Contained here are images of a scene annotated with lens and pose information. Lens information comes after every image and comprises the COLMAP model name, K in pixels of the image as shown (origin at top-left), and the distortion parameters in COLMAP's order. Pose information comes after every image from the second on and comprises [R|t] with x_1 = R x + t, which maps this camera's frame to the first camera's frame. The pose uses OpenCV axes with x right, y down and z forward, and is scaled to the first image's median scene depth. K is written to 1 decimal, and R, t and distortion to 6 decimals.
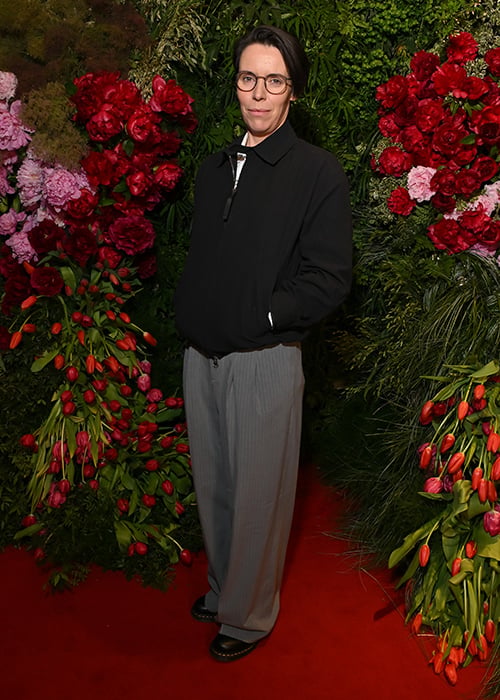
lens RADIAL K [[637.2, 0, 246.6], [0, 637.2, 352.2], [0, 0, 1]] dist [-0.047885, -0.008393]
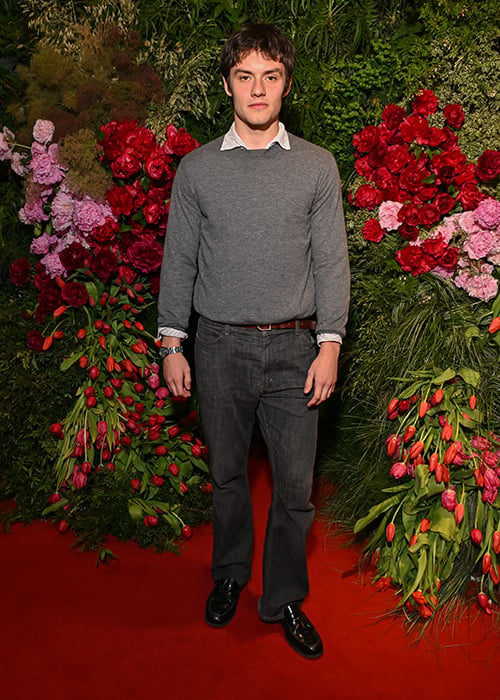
lens RADIAL K [[598.3, 0, 234.5], [0, 598.3, 353.4], [0, 0, 1]] dist [-0.050033, -0.004357]
pose [[0.999926, 0.011357, -0.004449, -0.008291], [-0.011456, 0.999671, -0.022948, 0.021399], [0.004187, 0.022997, 0.999727, -0.113107]]
